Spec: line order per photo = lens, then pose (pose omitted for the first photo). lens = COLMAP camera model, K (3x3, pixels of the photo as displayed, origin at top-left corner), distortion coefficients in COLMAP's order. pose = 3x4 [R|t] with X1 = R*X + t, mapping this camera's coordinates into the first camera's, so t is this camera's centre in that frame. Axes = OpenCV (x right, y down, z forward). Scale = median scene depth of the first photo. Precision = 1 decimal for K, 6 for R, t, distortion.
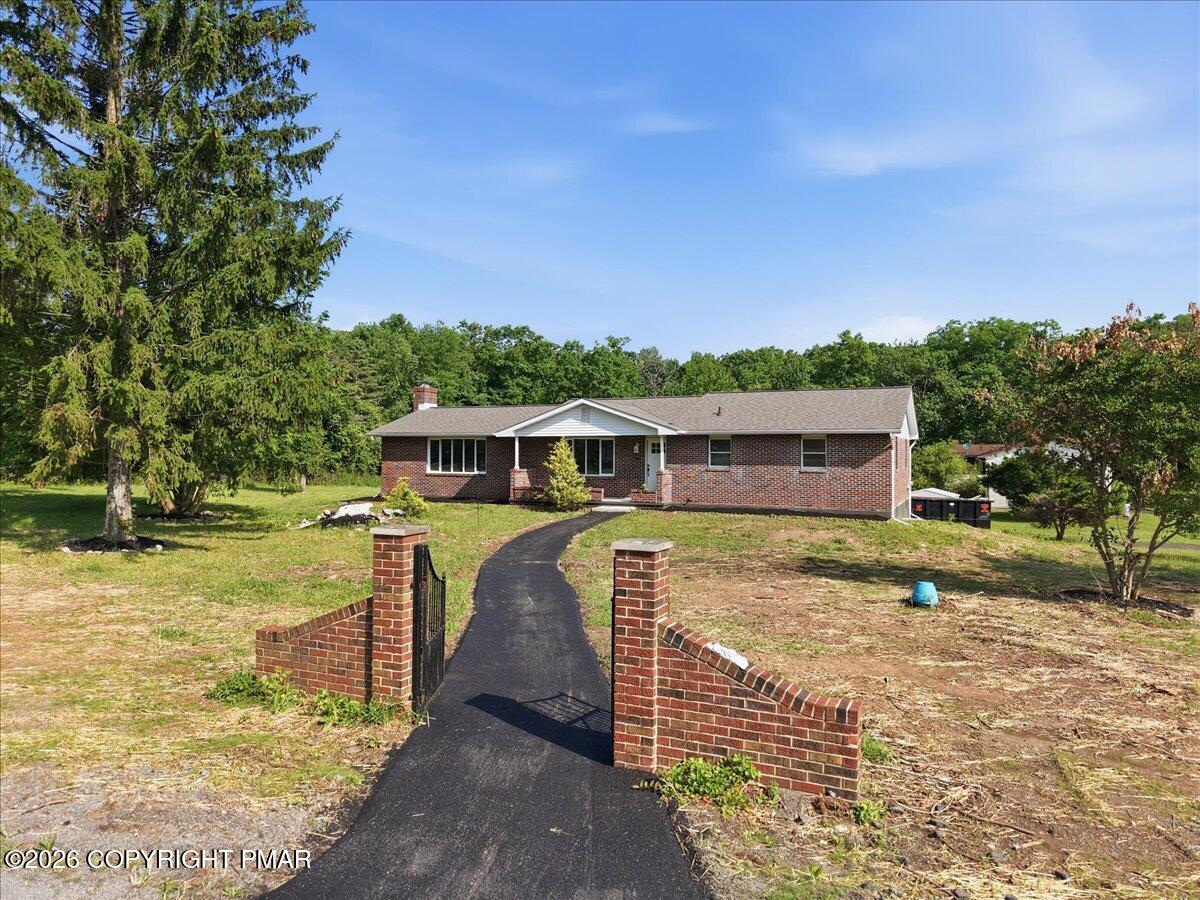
lens RADIAL K [[820.2, 0, 600.0], [0, 820.2, 450.0], [0, 0, 1]] dist [0.159356, -0.001059]
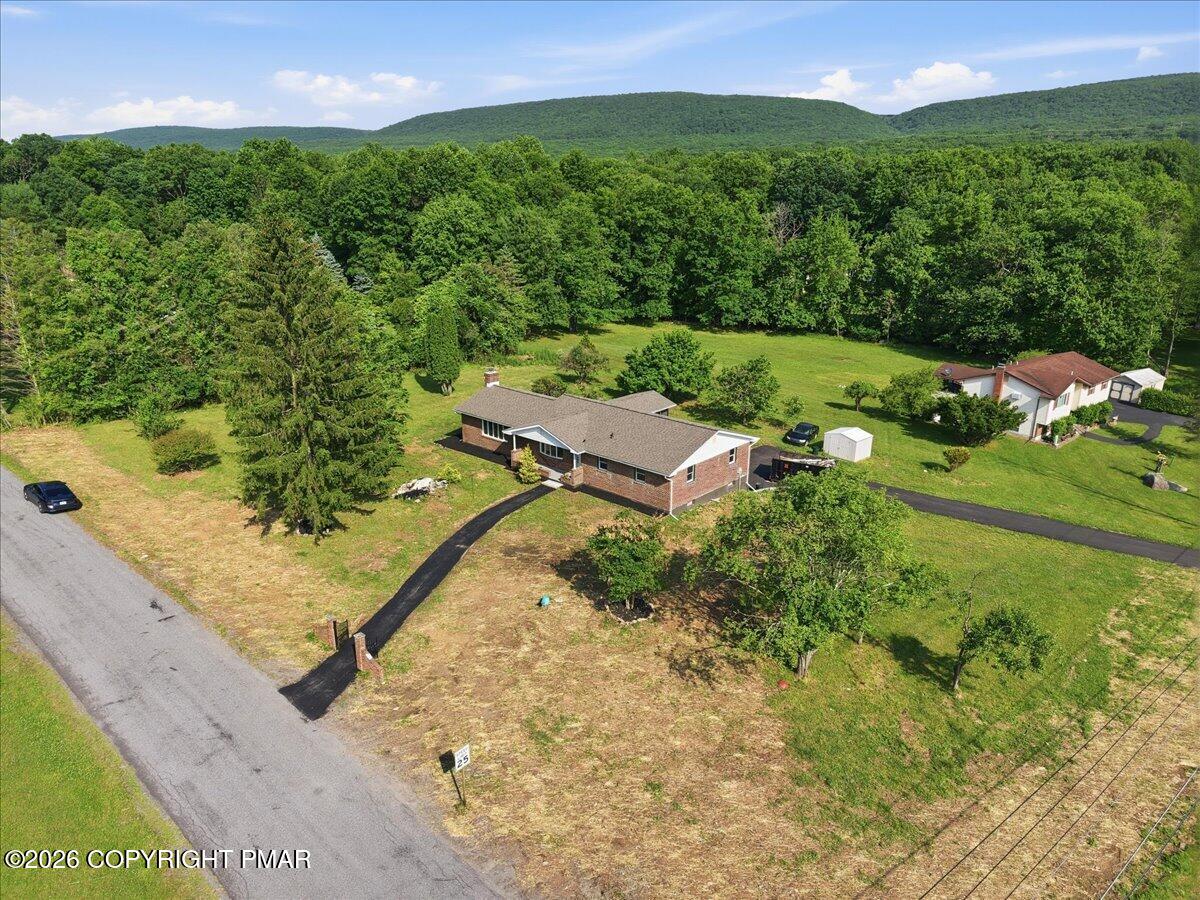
lens RADIAL K [[820.2, 0, 600.0], [0, 820.2, 450.0], [0, 0, 1]] dist [0.159356, -0.001059]
pose [[0.957713, 0.094425, -0.271789, 0.602657], [-0.005723, 0.950680, 0.310119, -0.567107], [0.287668, -0.295450, 0.911020, -0.665589]]
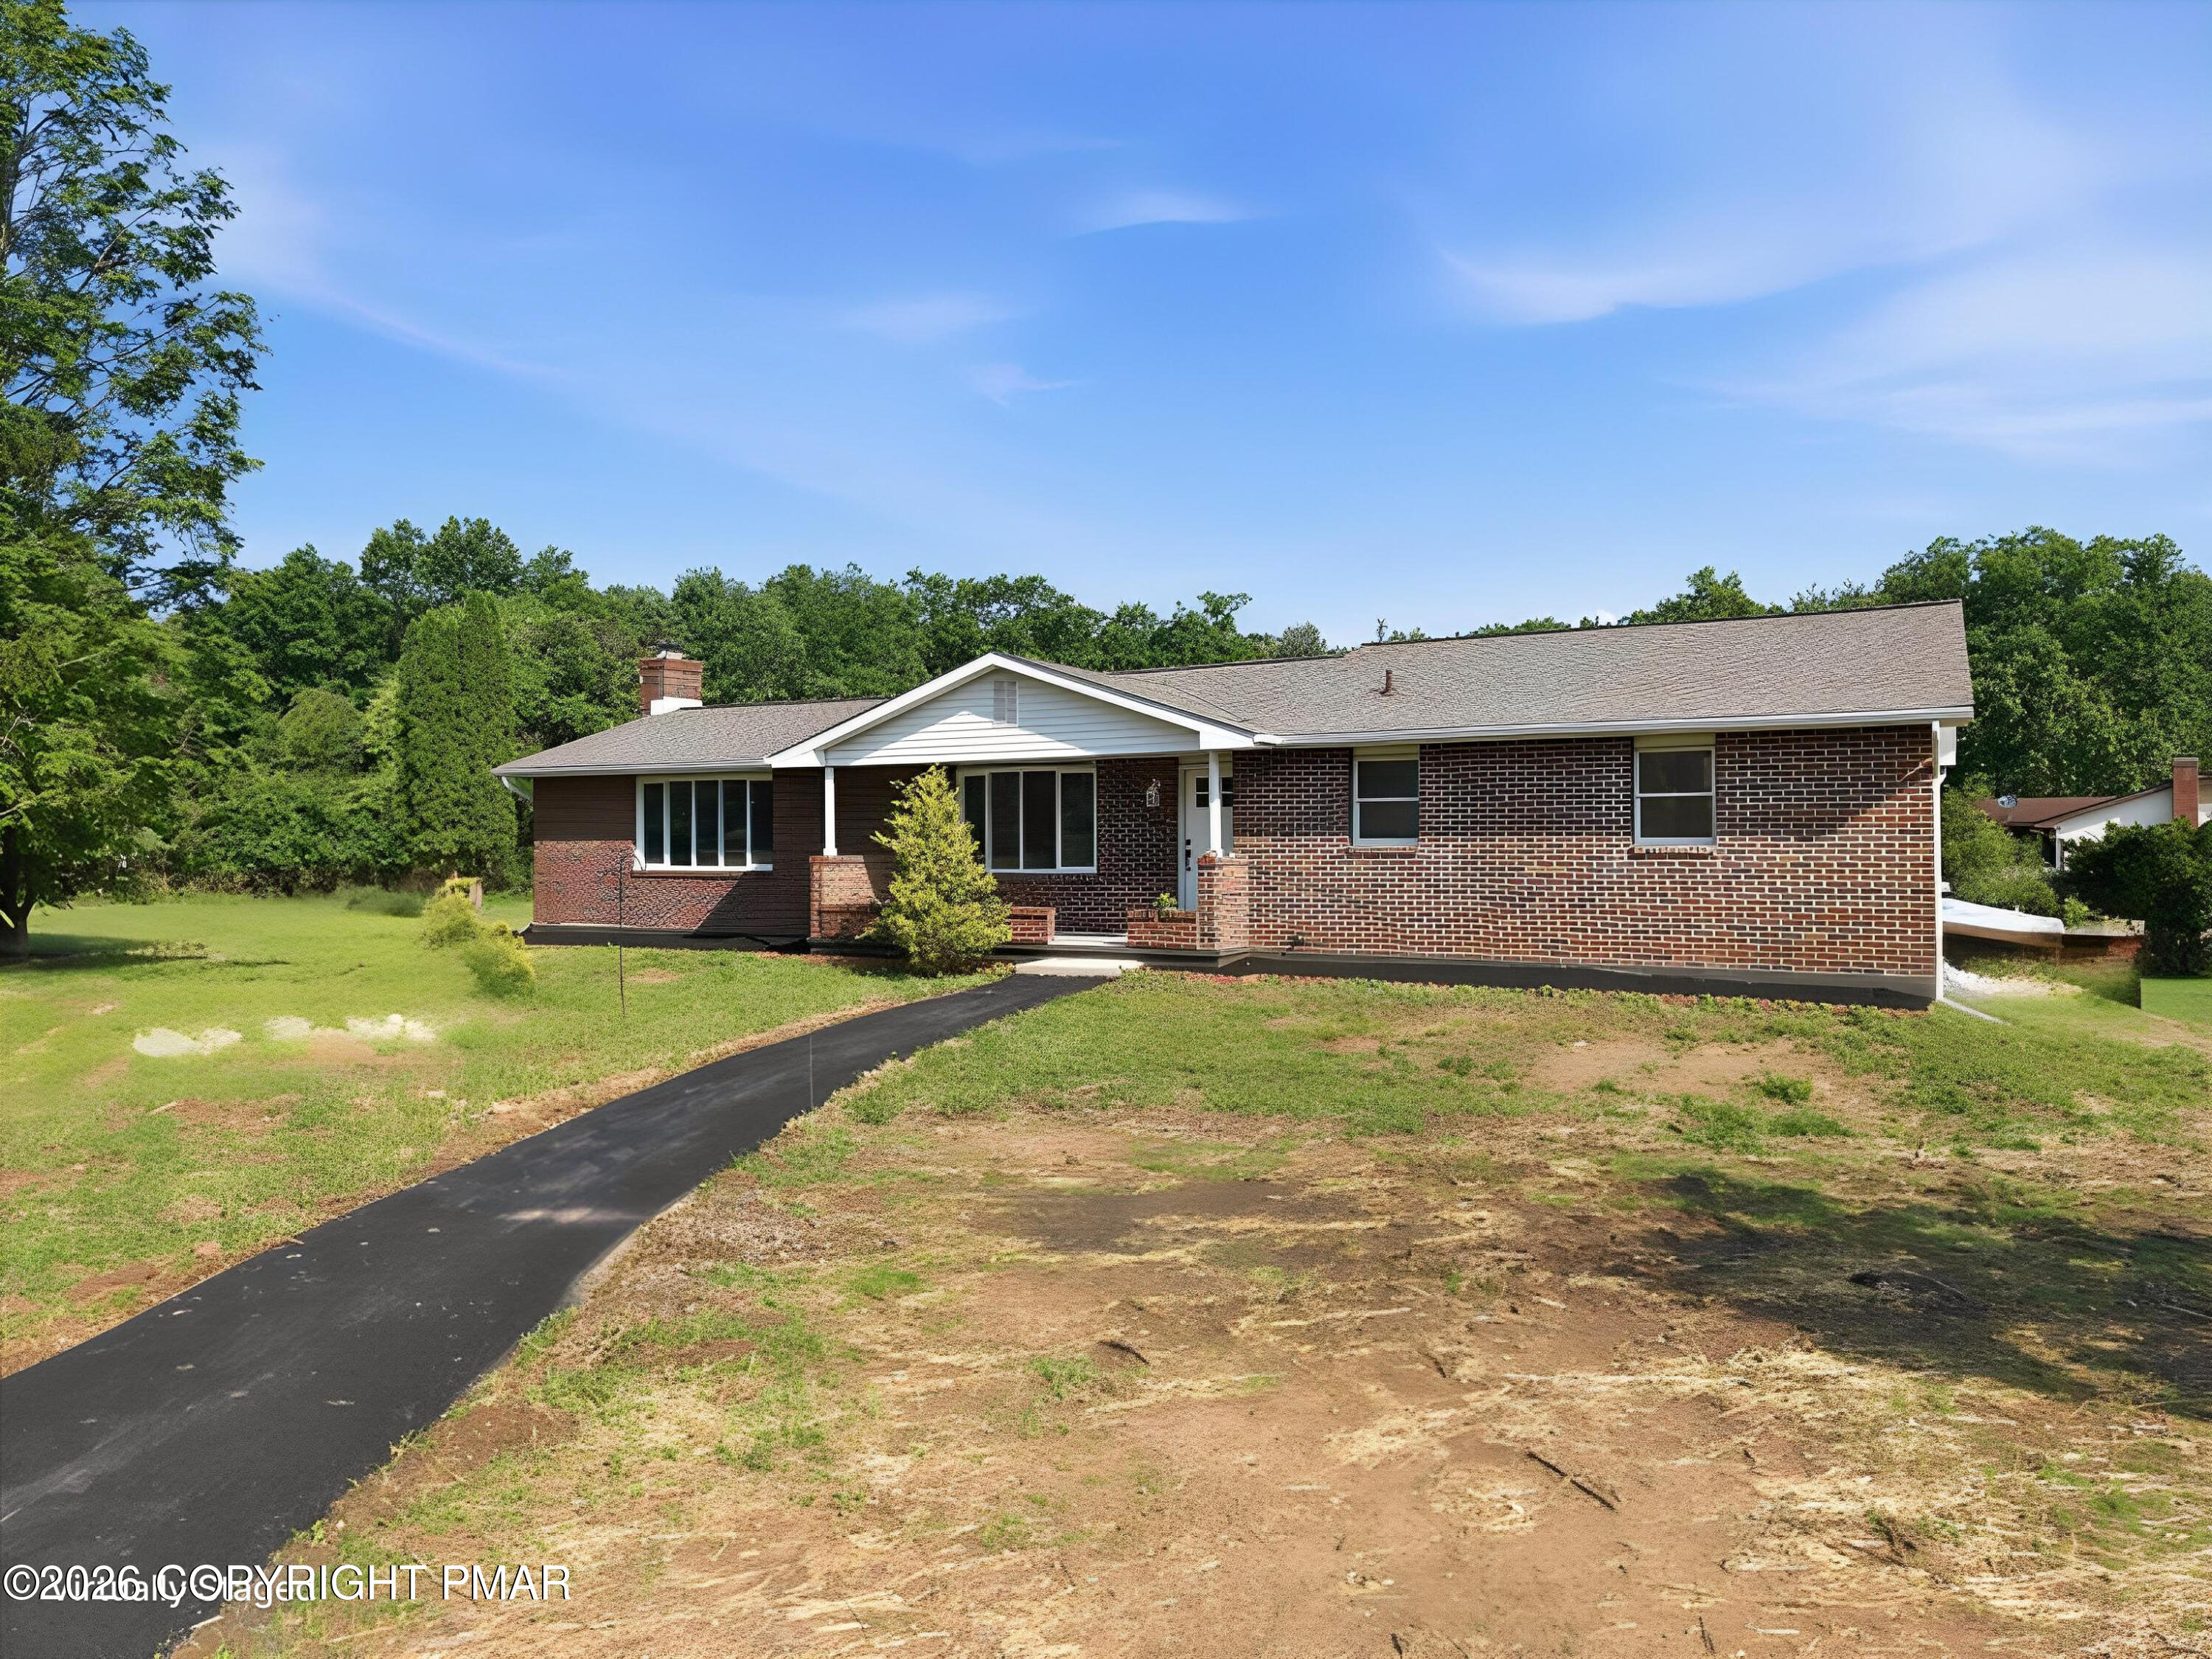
lens RADIAL K [[1519.7, 0, 1092.4], [0, 1519.7, 832.2], [0, 0, 1]] dist [0.070380, 0.002505]
pose [[0.996304, -0.009751, -0.085345, 0.073041], [0.009755, 0.999952, -0.000363, 0.014270], [0.085344, -0.000470, 0.996351, 0.339486]]
